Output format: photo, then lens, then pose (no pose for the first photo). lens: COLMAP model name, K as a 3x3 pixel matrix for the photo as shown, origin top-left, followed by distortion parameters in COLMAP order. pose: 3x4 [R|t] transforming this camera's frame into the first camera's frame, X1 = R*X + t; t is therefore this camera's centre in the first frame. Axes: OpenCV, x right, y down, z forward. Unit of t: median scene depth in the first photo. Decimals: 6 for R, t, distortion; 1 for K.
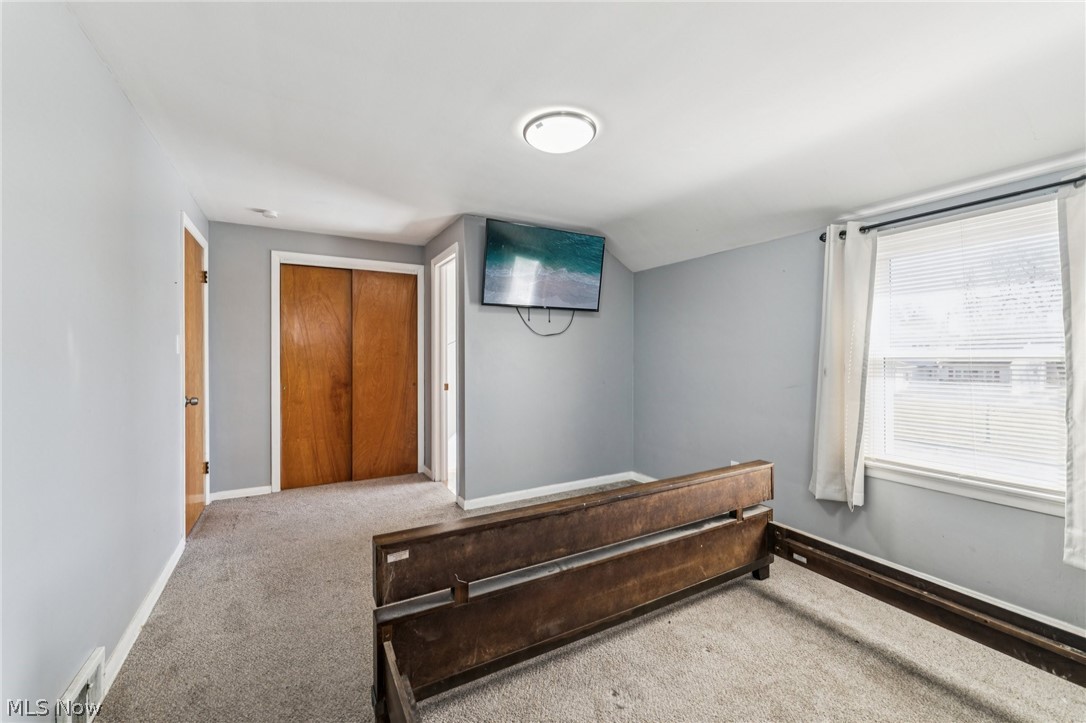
lens RADIAL K [[431.4, 0, 537.0], [0, 431.4, 357.9], [0, 0, 1]] dist [-0.000165, -0.000720]
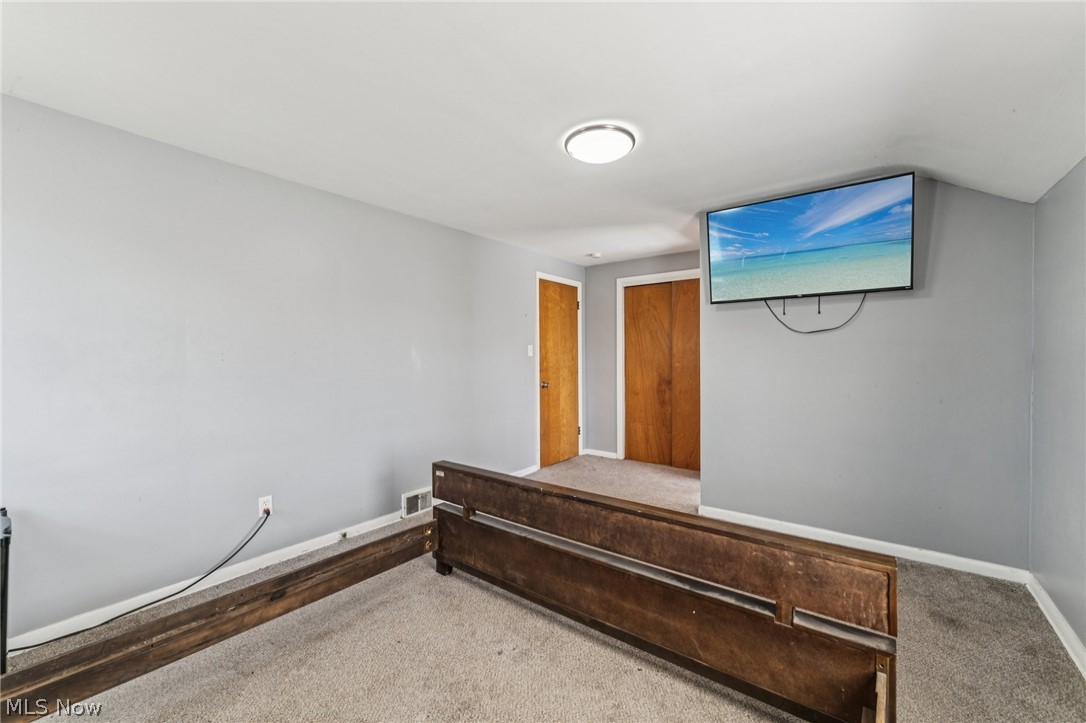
lens RADIAL K [[431.4, 0, 545.1], [0, 431.4, 363.3], [0, 0, 1]] dist [-0.000165, -0.000720]
pose [[0.402063, 0.015125, -0.915487, 0.952253], [-0.004162, 0.999883, 0.014692, -0.008177], [0.915603, -0.002097, 0.402079, 0.456704]]
